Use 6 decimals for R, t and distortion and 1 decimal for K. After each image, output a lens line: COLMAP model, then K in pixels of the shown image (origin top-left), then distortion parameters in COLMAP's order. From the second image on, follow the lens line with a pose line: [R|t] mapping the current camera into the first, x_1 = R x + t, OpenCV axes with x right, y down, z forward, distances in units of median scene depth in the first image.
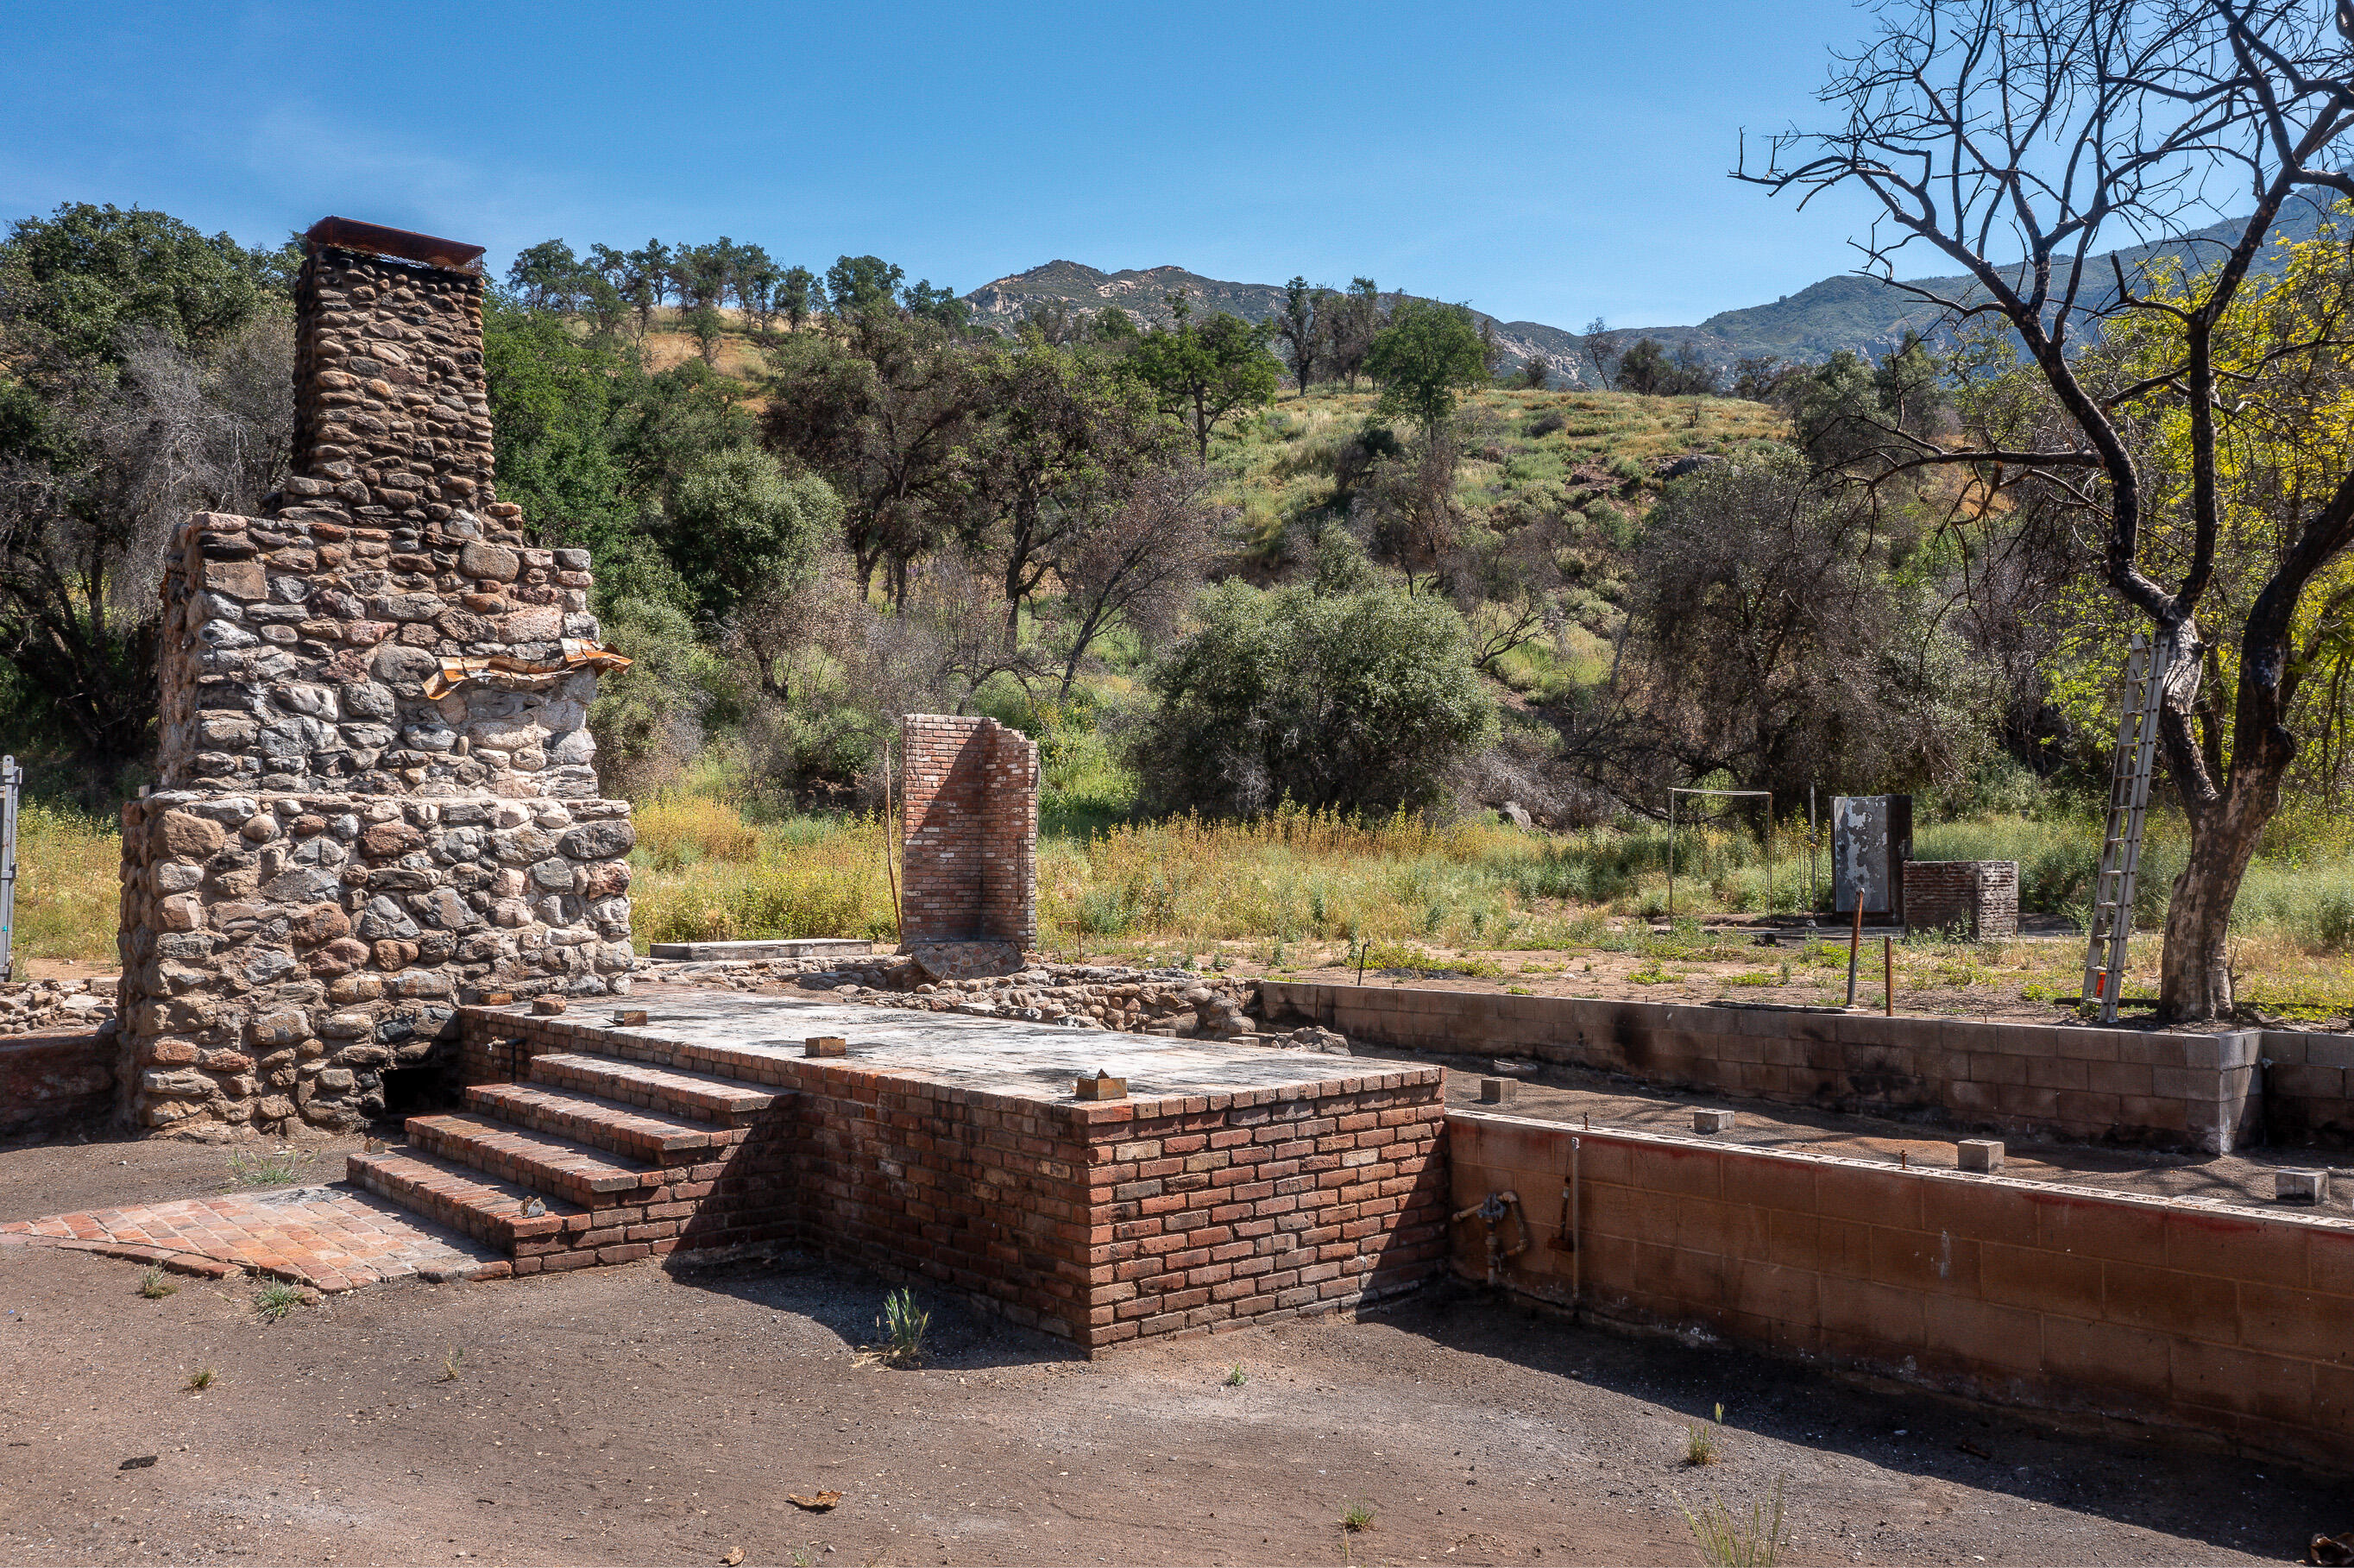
lens RADIAL K [[1876.3, 0, 1163.4], [0, 1876.3, 877.4], [0, 0, 1]] dist [-0.013470, 0.007996]
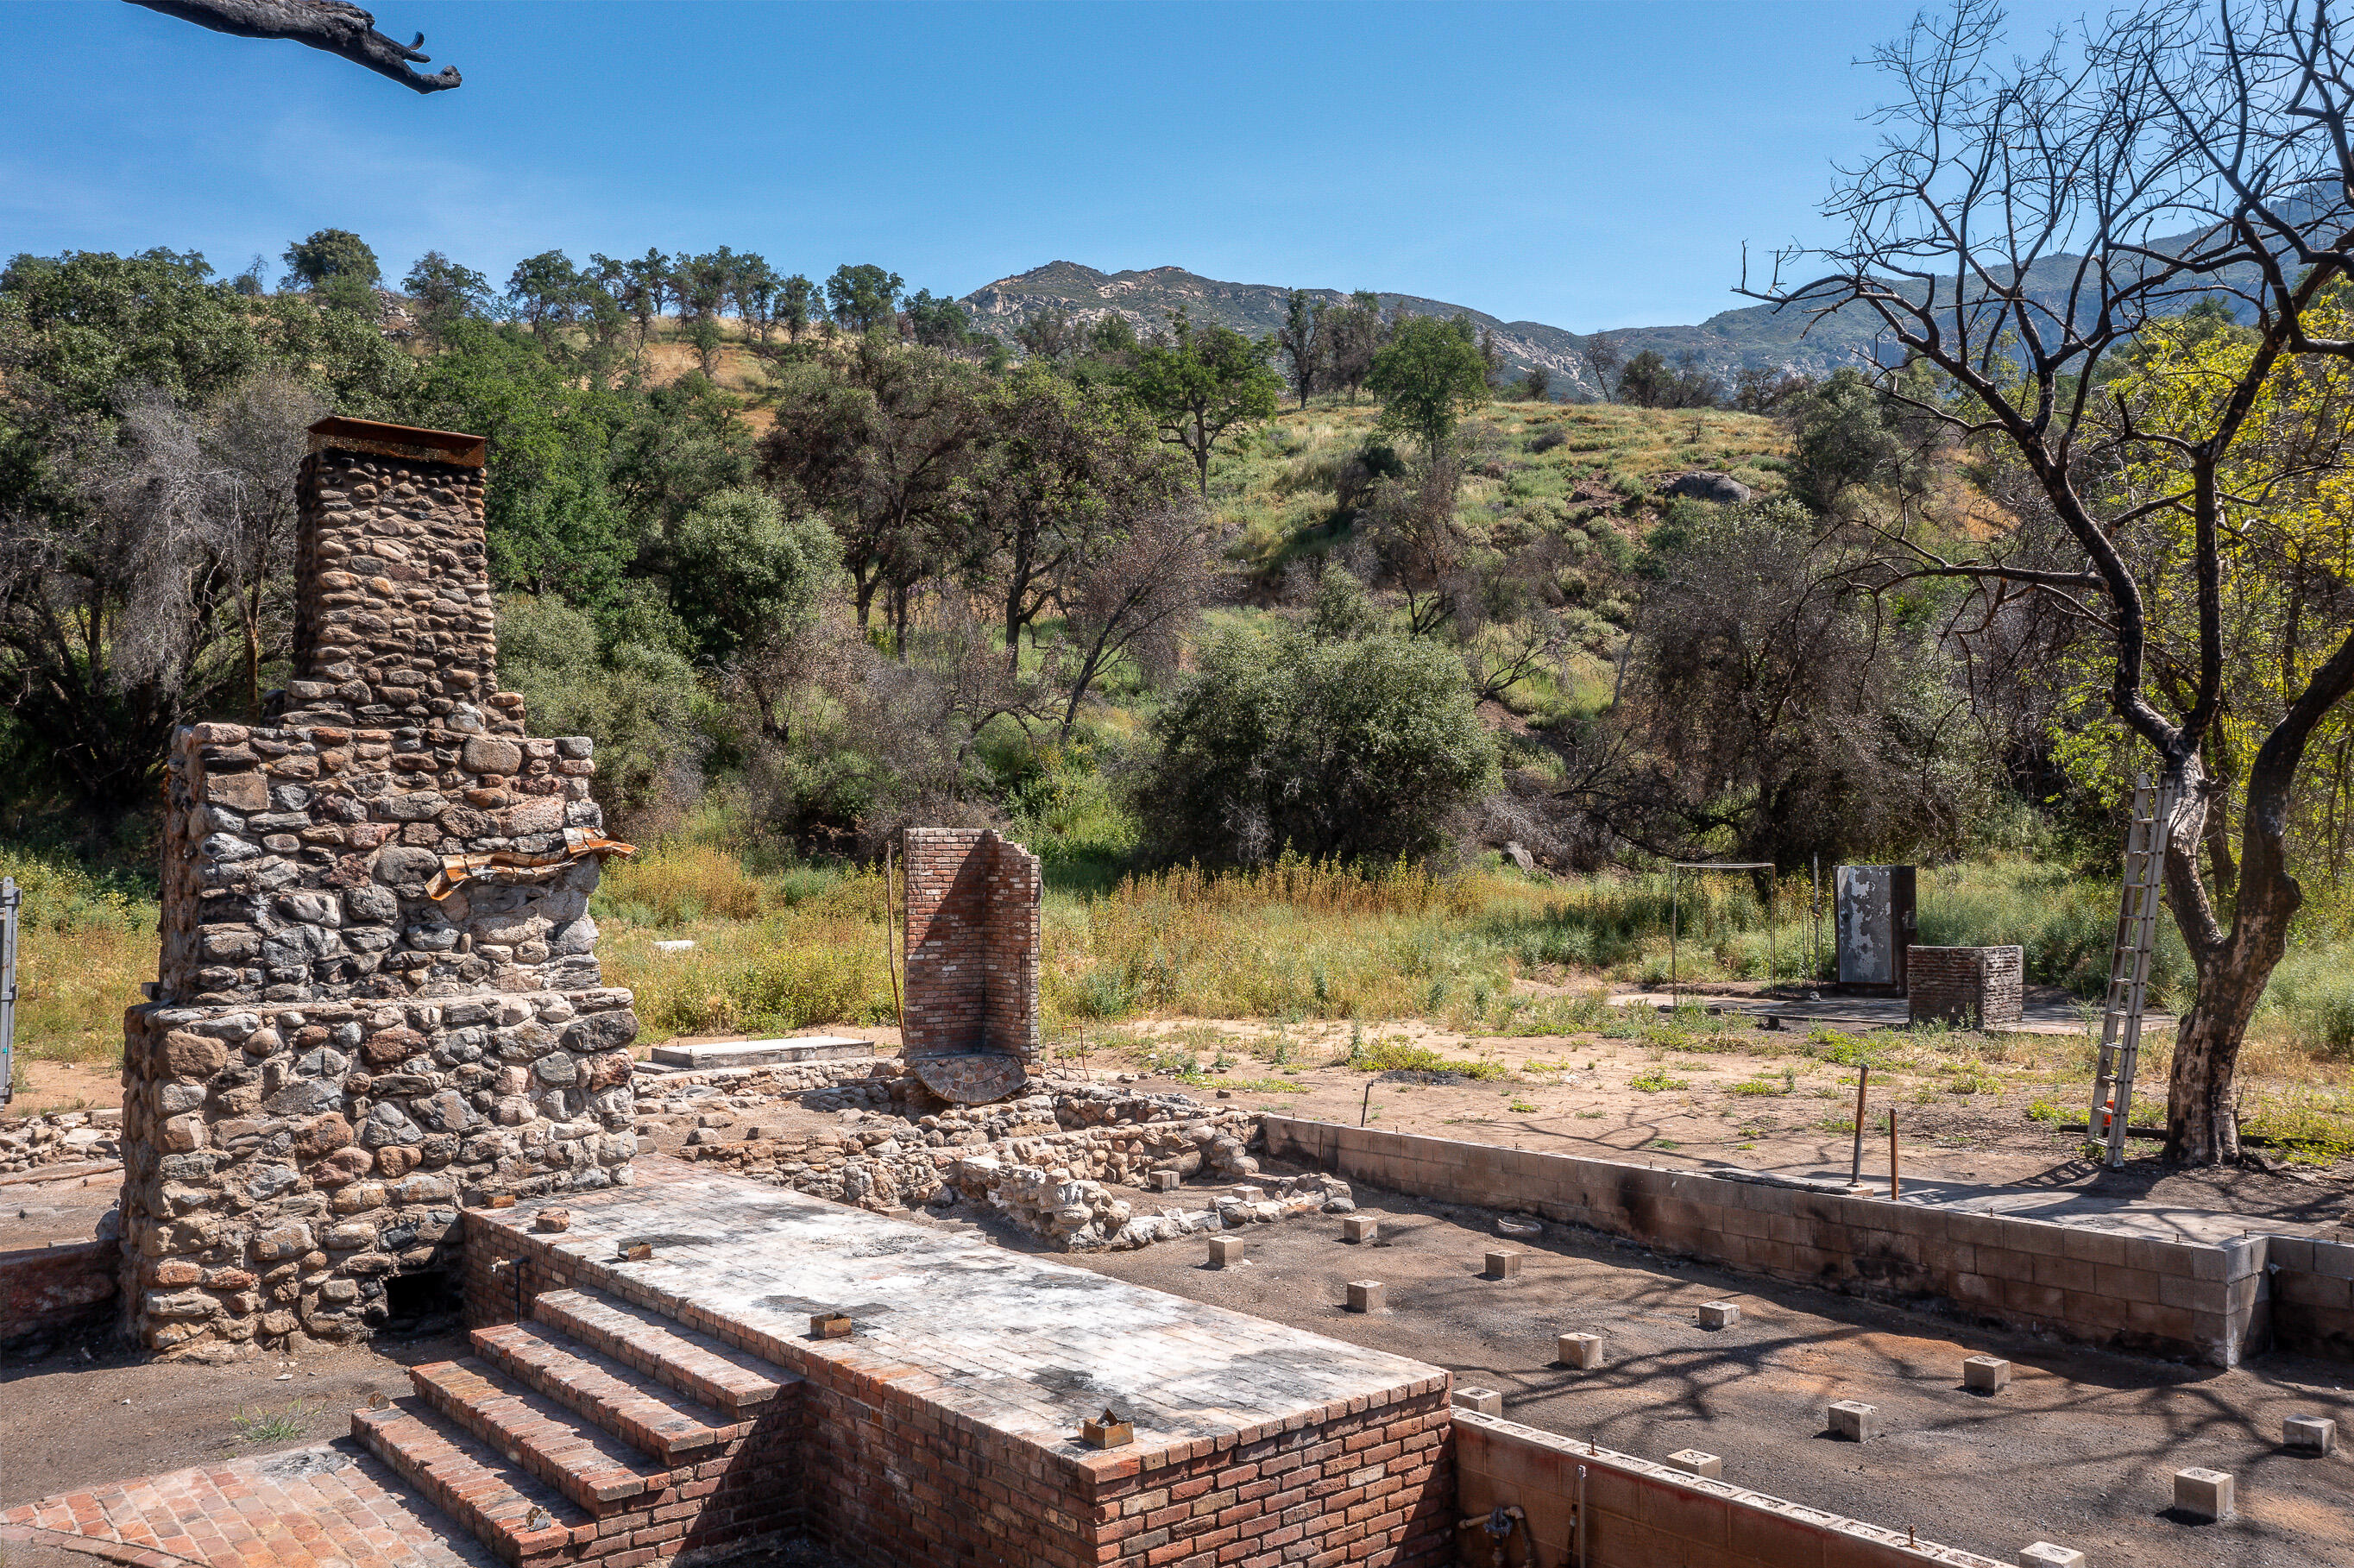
lens RADIAL K [[1876.3, 0, 1160.6], [0, 1876.3, 715.2], [0, 0, 1]] dist [-0.013470, 0.007996]
pose [[0.999999, -0.001234, -0.000549, -0.002359], [0.001234, 0.999999, -0.000293, -0.151692], [0.000550, 0.000292, 1.000000, 0.001847]]
